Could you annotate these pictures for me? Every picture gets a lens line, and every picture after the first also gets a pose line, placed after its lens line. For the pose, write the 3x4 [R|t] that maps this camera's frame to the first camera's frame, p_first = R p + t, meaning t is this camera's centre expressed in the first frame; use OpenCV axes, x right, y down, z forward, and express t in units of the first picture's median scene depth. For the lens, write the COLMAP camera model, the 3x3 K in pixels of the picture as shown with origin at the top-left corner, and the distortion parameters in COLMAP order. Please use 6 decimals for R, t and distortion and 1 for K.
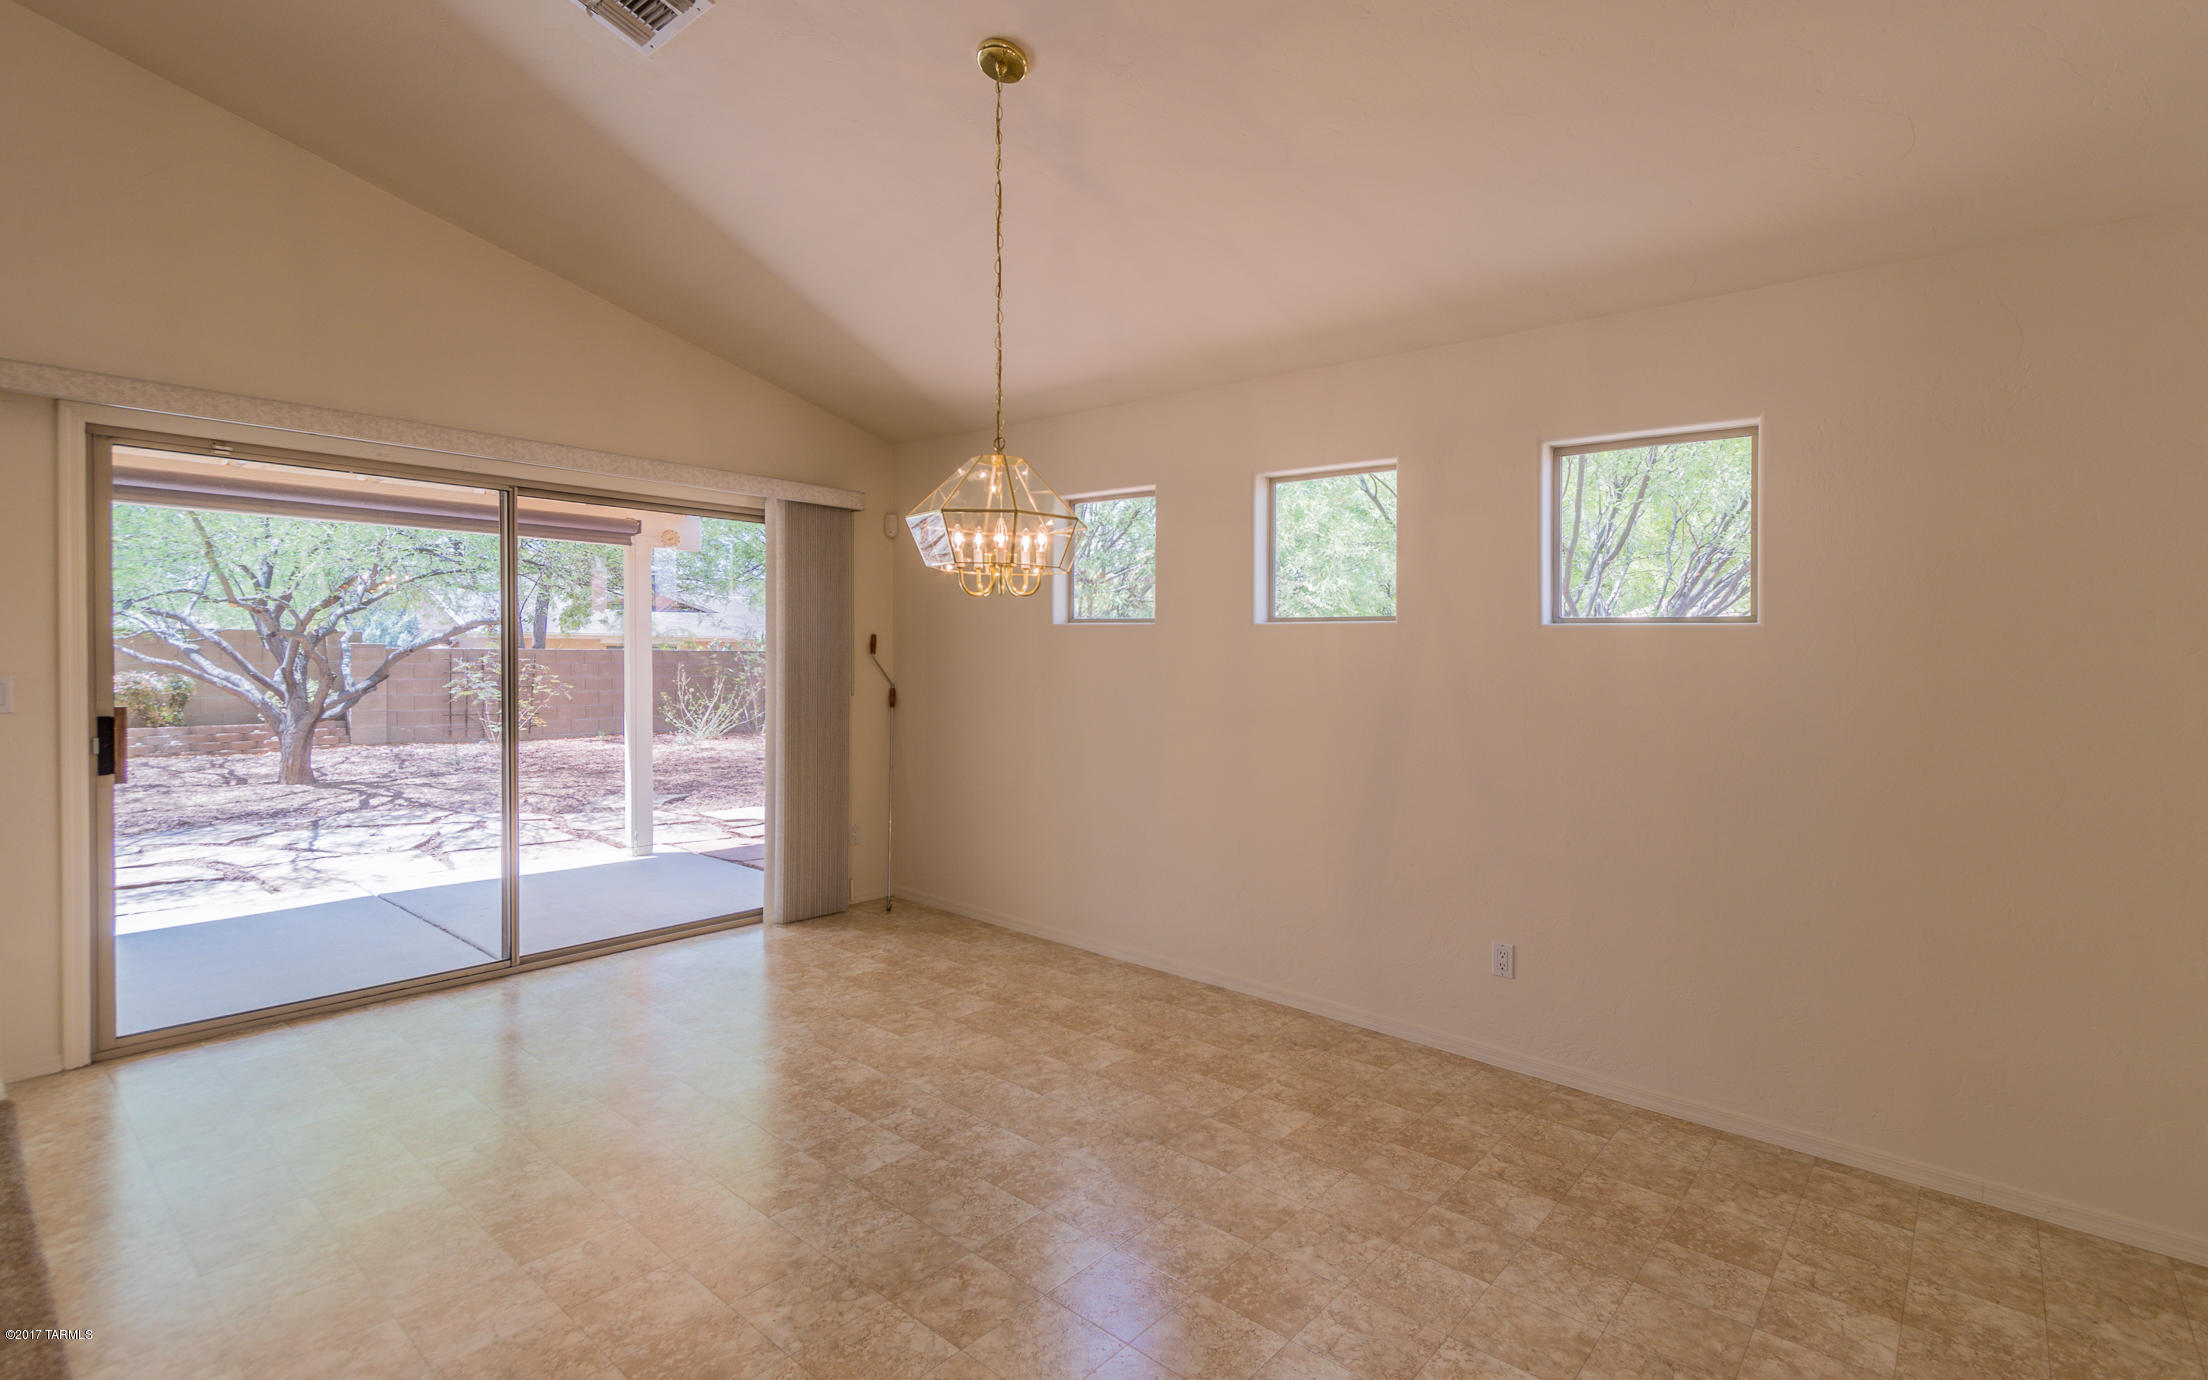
lens RADIAL K [[1021.8, 0, 1124.3], [0, 1021.8, 661.1], [0, 0, 1]] dist [0.010069, -0.000331]
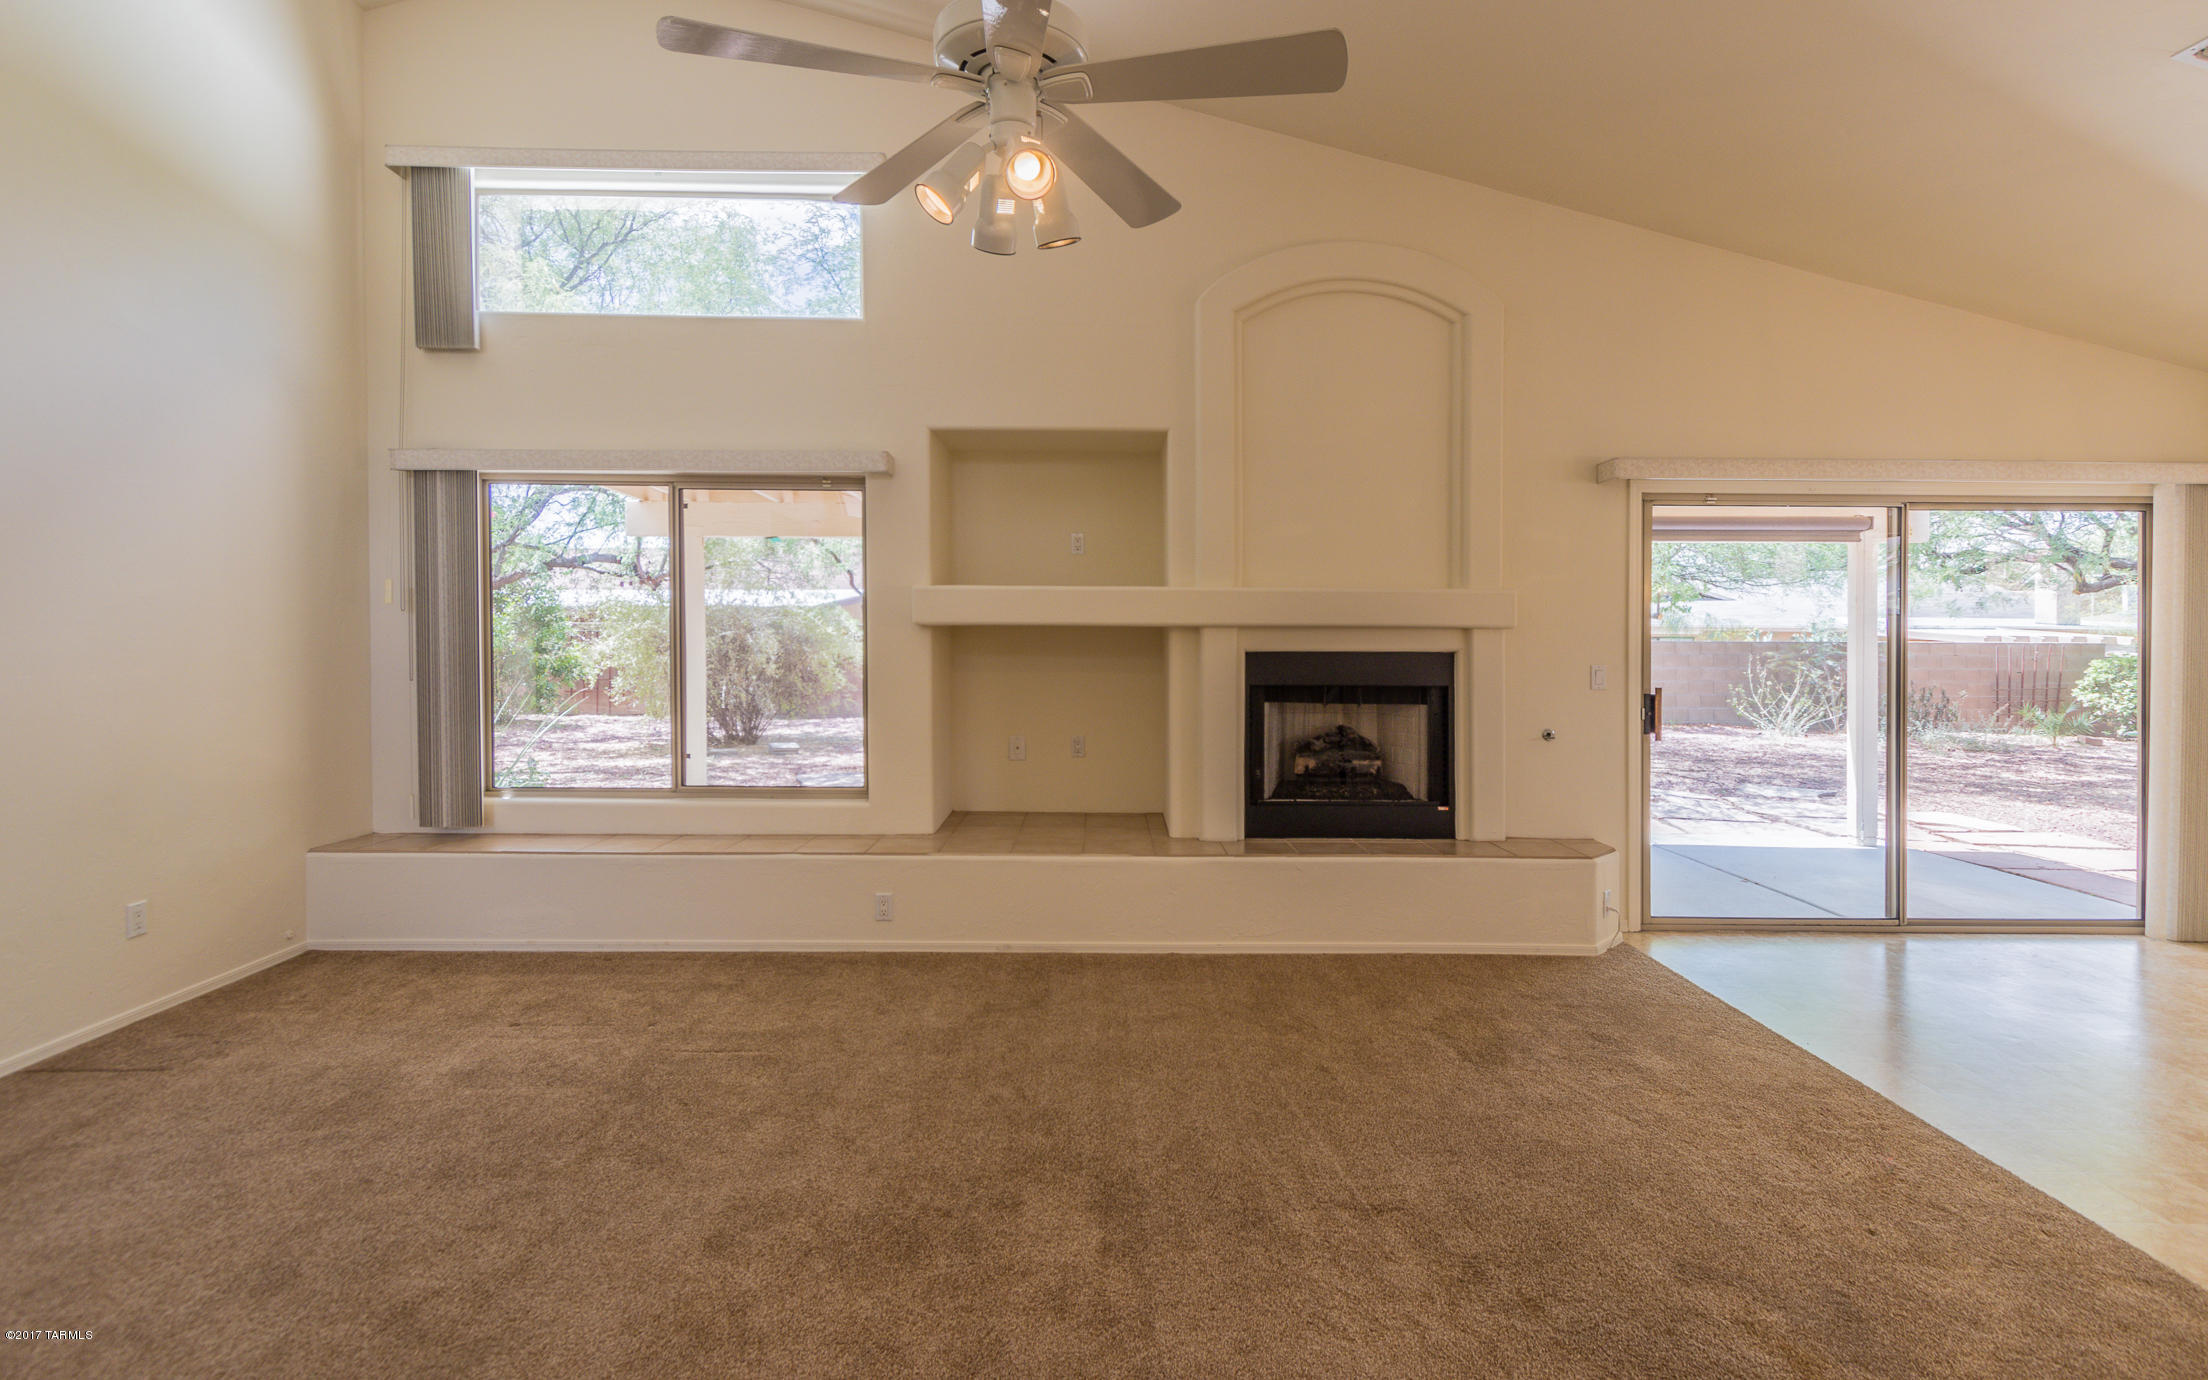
lens RADIAL K [[1021.8, 0, 1124.3], [0, 1021.8, 661.1], [0, 0, 1]] dist [0.010069, -0.000331]
pose [[0.643383, 0.008348, -0.765499, -0.273965], [-0.001991, 0.999955, 0.009231, -0.003594], [0.765542, -0.004415, 0.643371, -0.375167]]
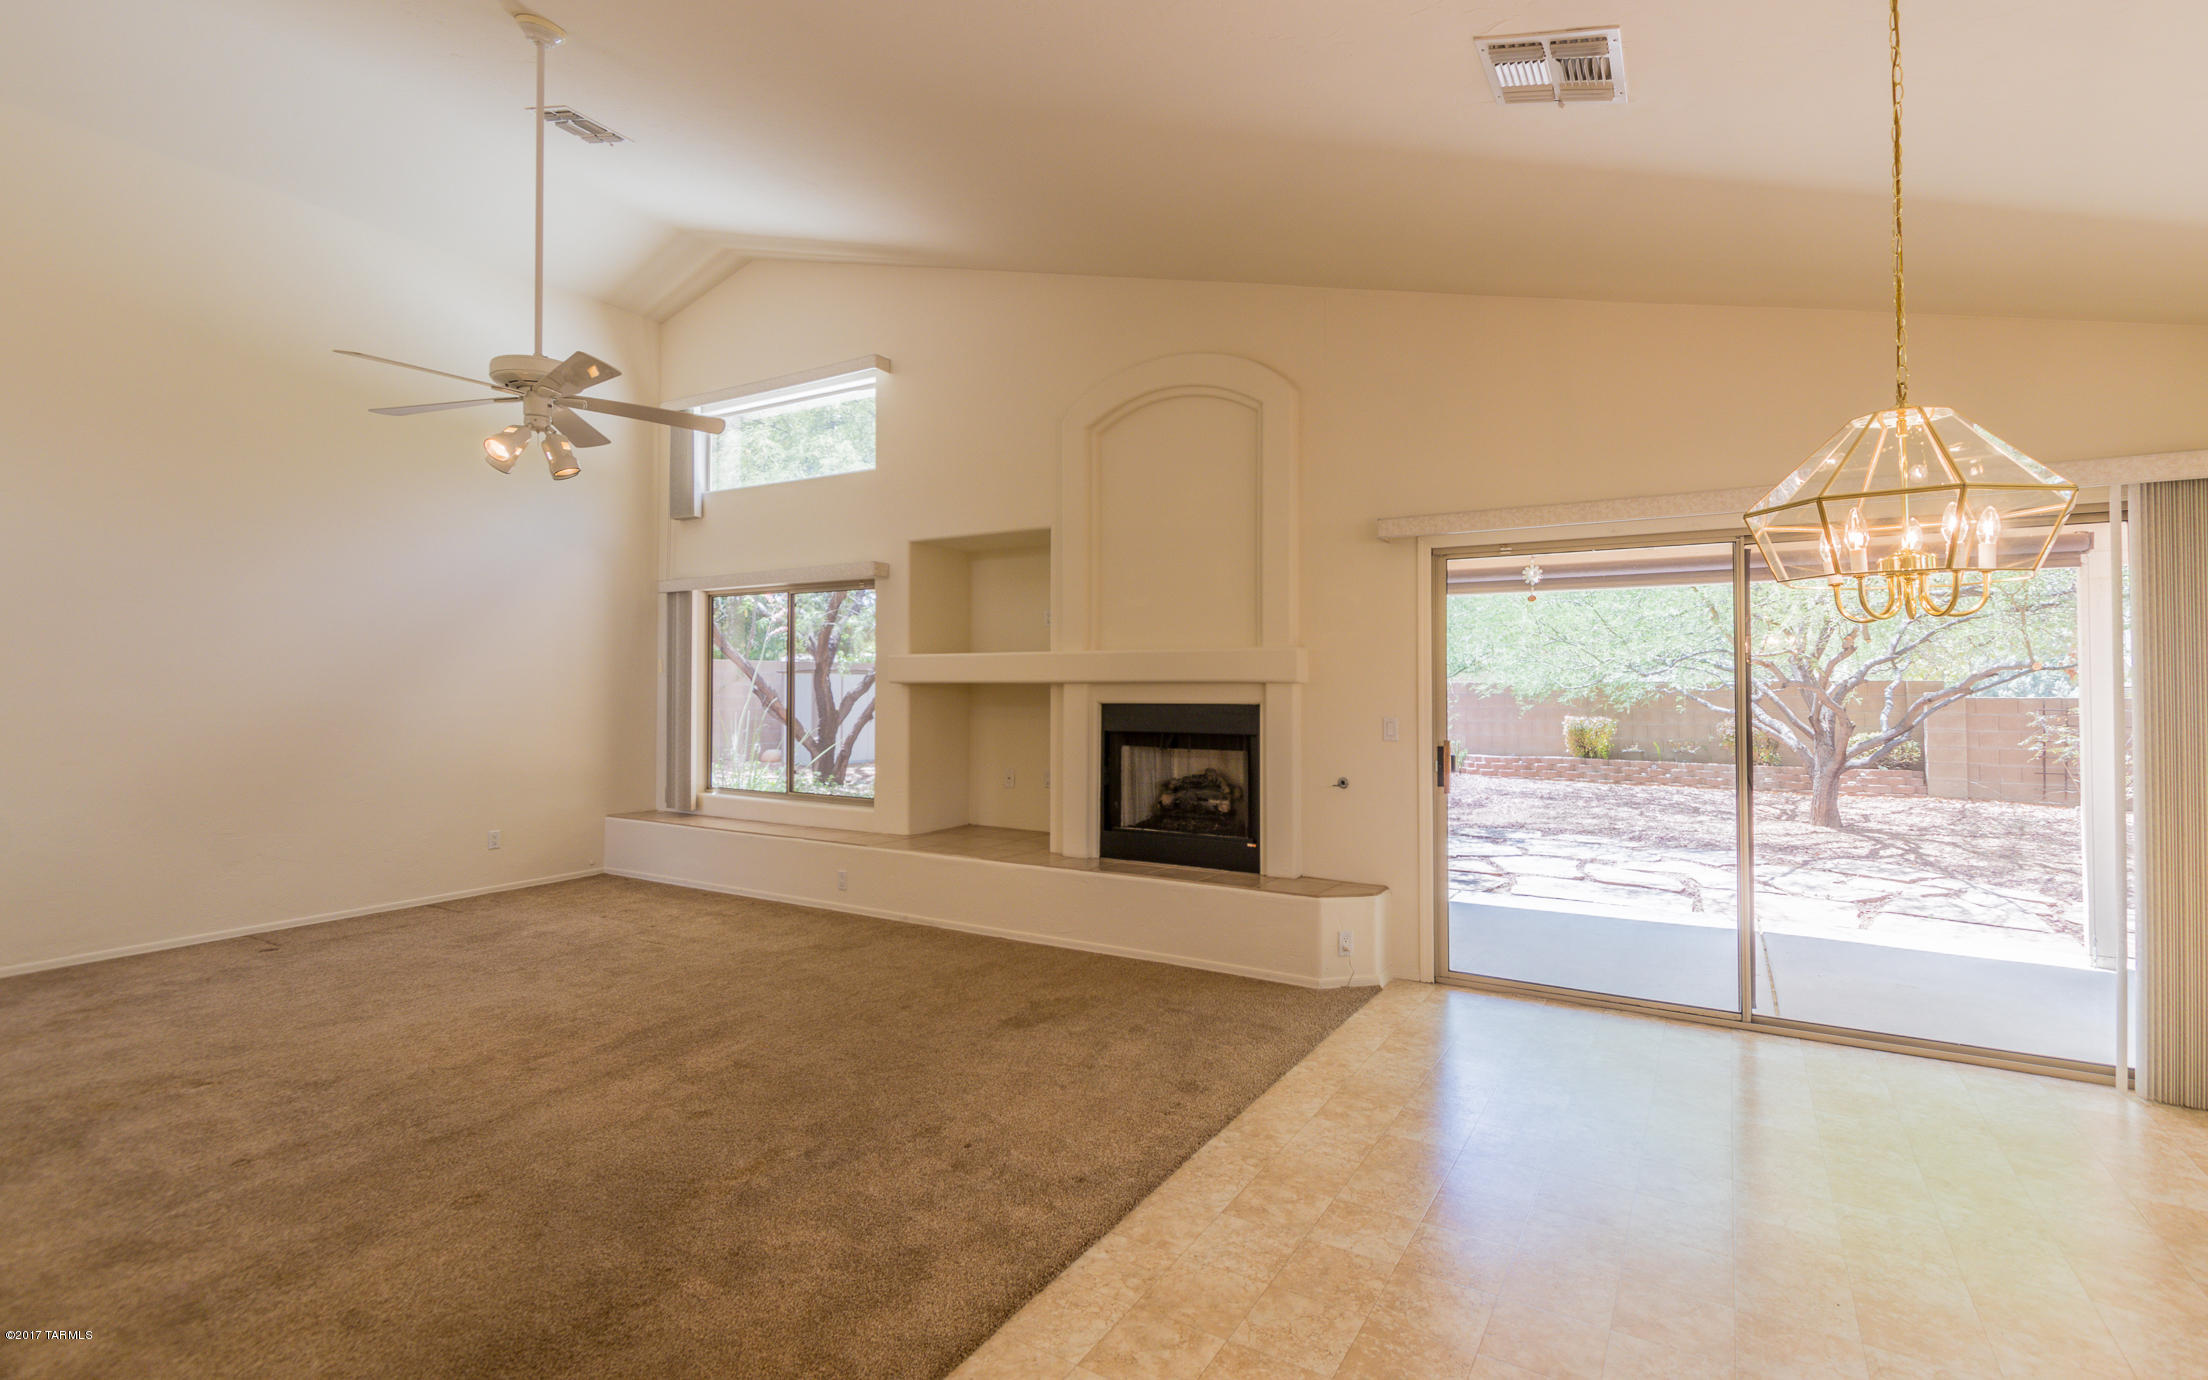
lens RADIAL K [[998.2, 0, 1135.7], [0, 998.2, 682.7], [0, 0, 1]] dist [0.002743, 0.000149]
pose [[0.160256, -0.021262, -0.986846, 0.259654], [-0.007580, 0.999712, -0.022770, -0.000989], [0.987046, 0.011130, 0.160049, 0.264437]]
